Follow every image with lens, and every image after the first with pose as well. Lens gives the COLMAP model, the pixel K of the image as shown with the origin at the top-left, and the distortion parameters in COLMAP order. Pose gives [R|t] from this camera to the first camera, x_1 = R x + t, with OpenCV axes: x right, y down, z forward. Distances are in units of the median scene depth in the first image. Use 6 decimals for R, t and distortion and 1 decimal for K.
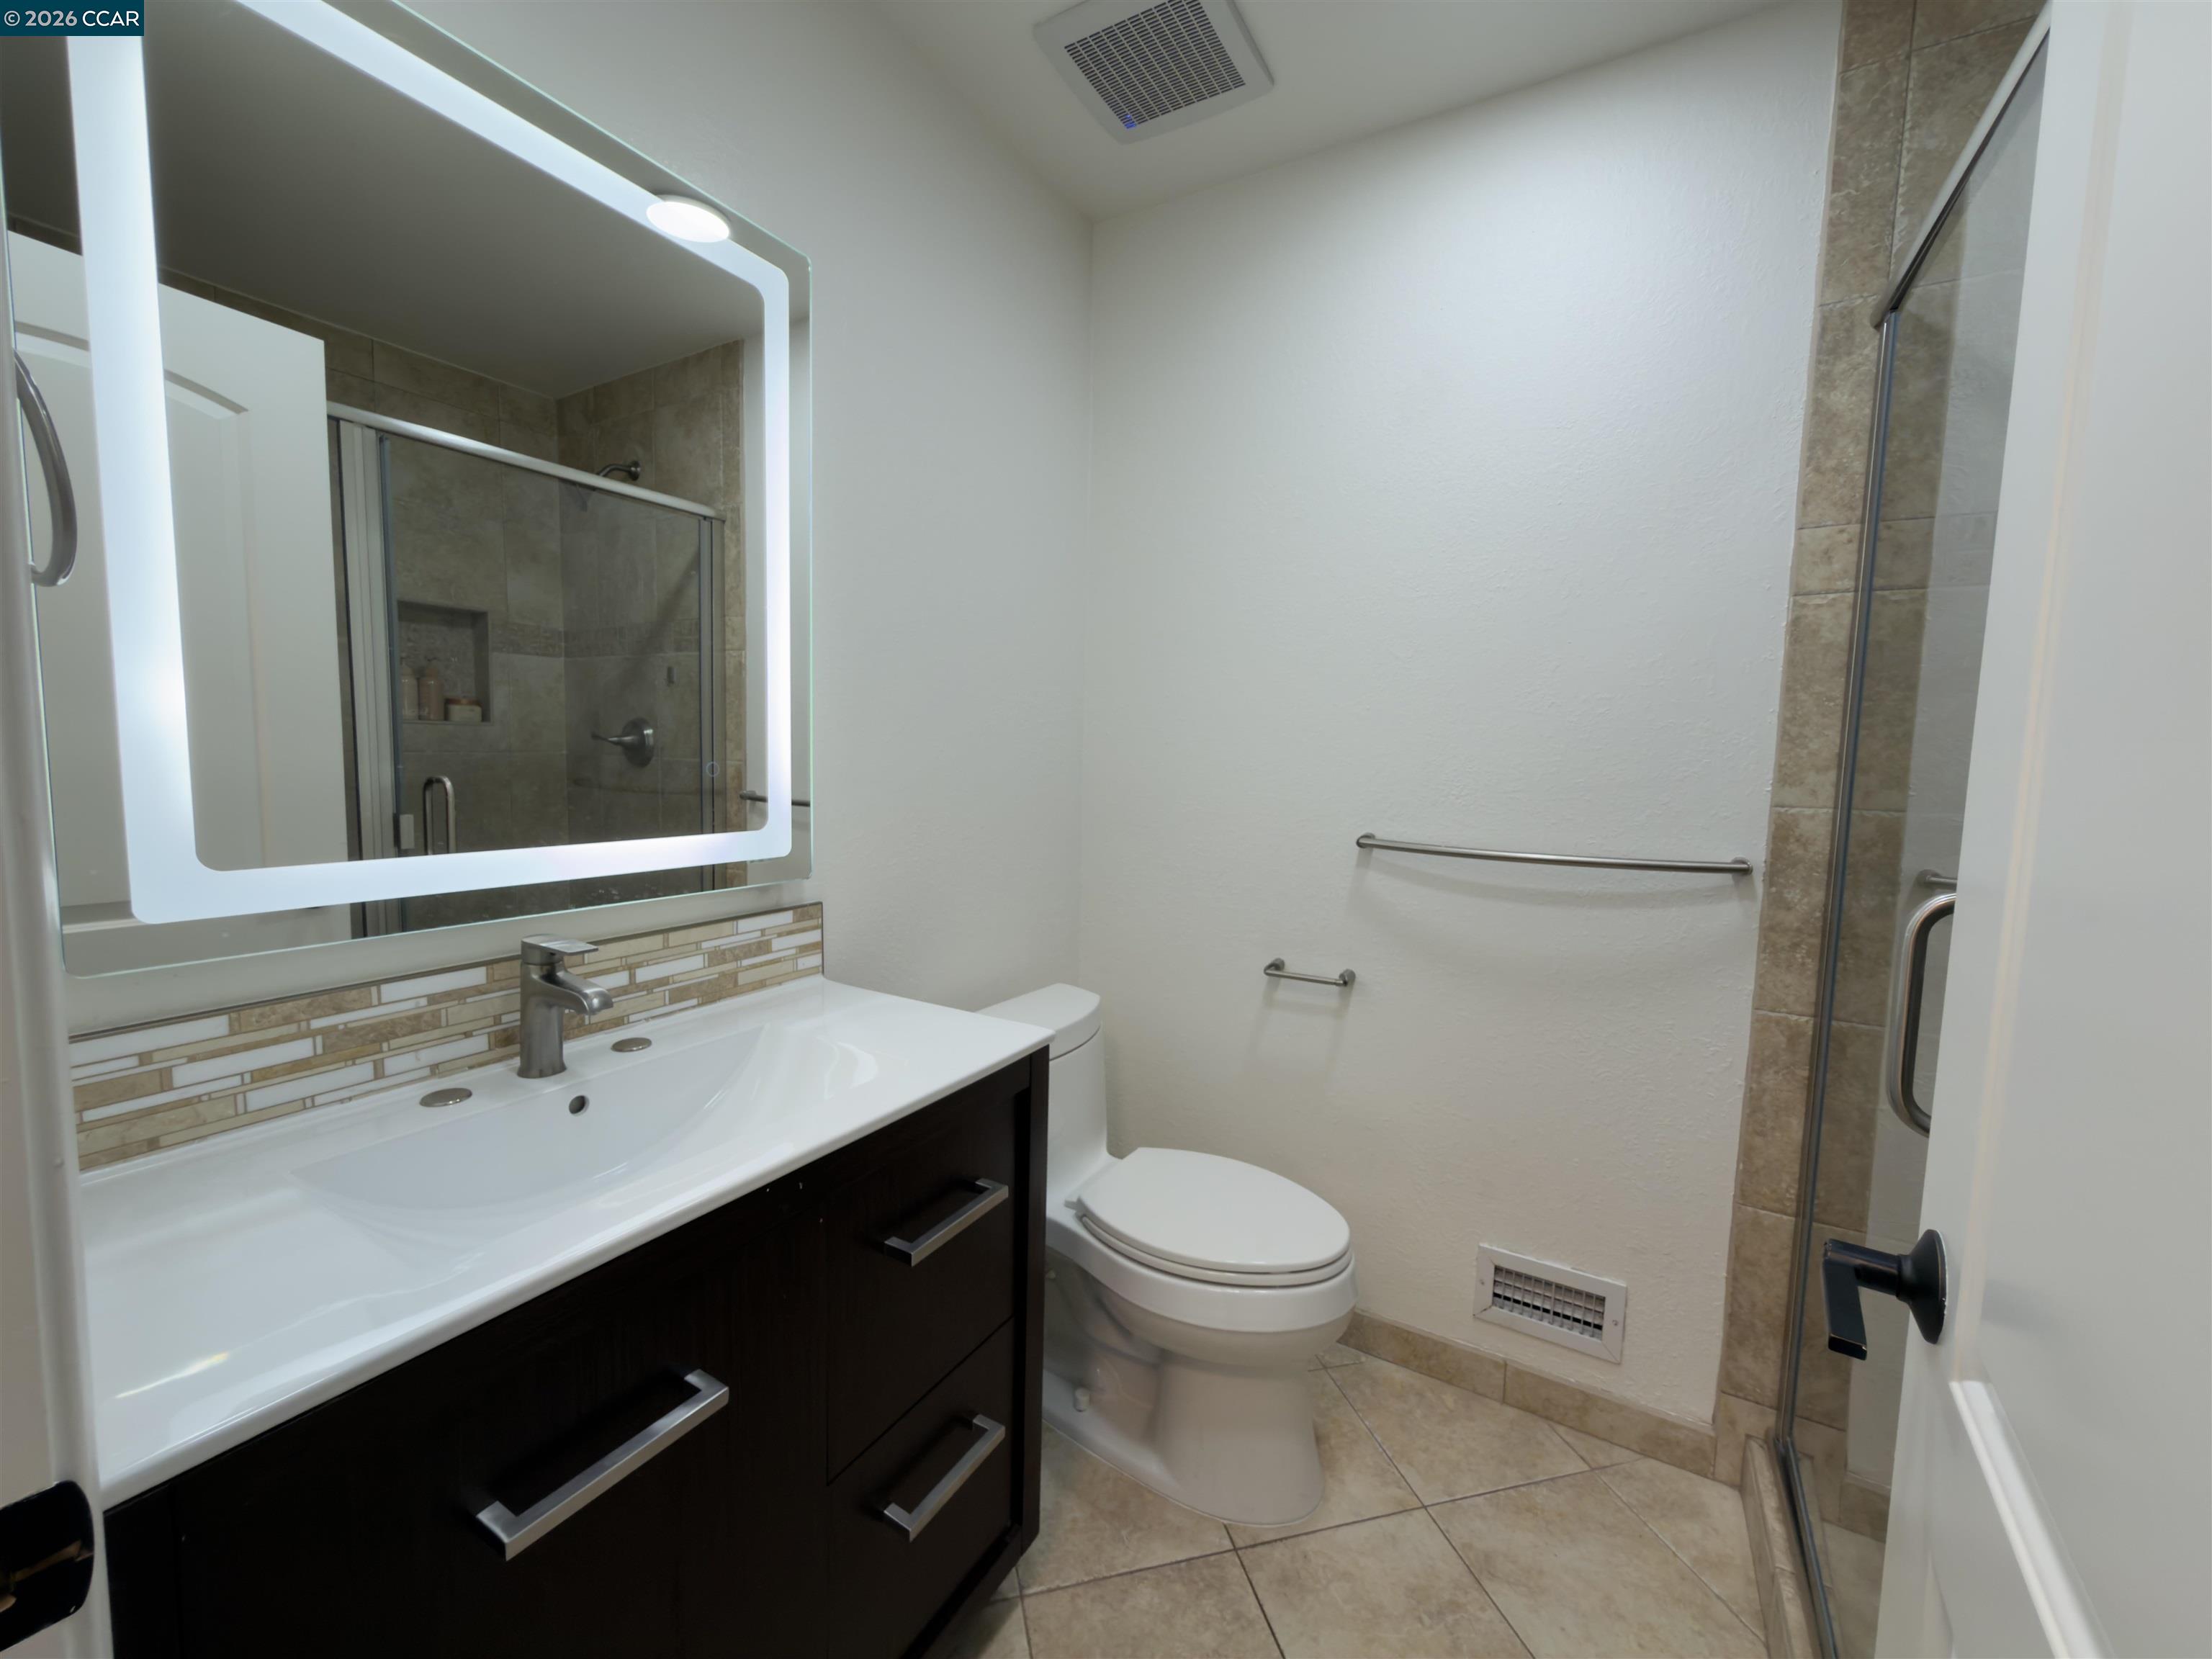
lens RADIAL K [[877.2, 0, 1106.4], [0, 877.2, 826.4], [0, 0, 1]] dist [0.001378, -0.000163]
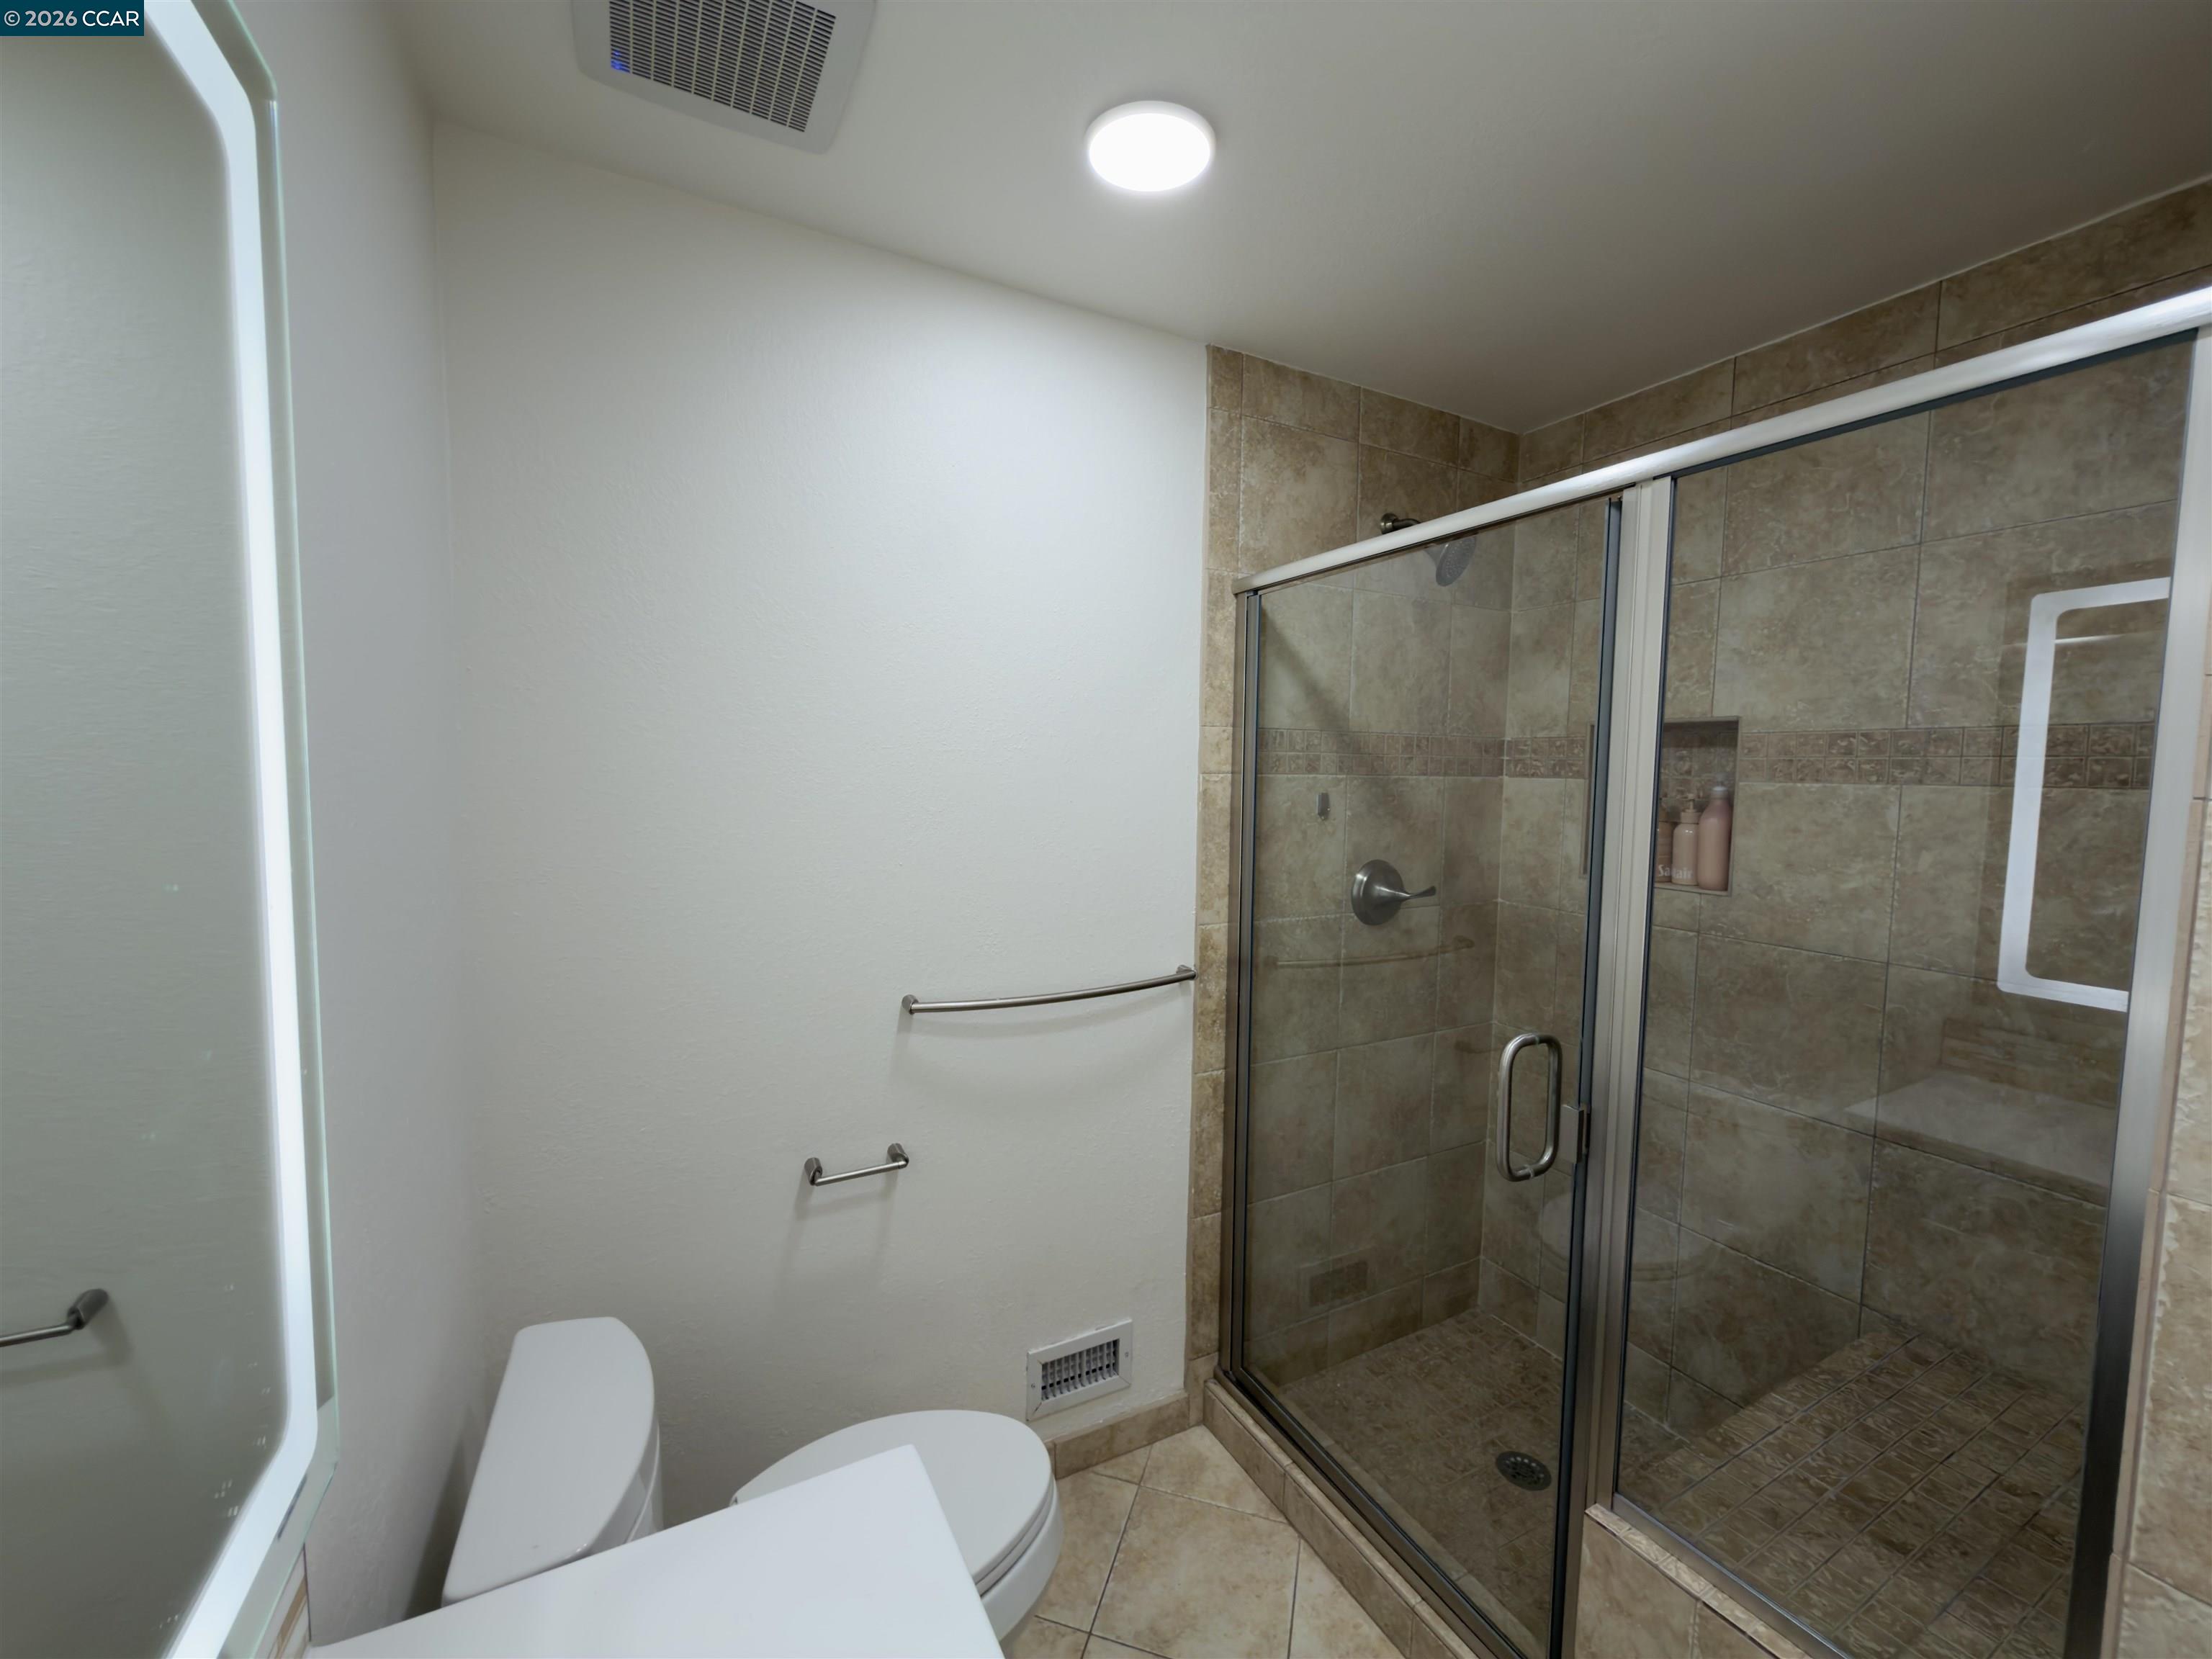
lens RADIAL K [[877.2, 0, 1101.2], [0, 877.2, 829.8], [0, 0, 1]] dist [0.001378, -0.000163]
pose [[0.530967, -0.077792, 0.843814, -0.455653], [0.073090, 0.996271, 0.045855, -0.242436], [-0.844235, 0.037327, 0.534672, 0.391300]]
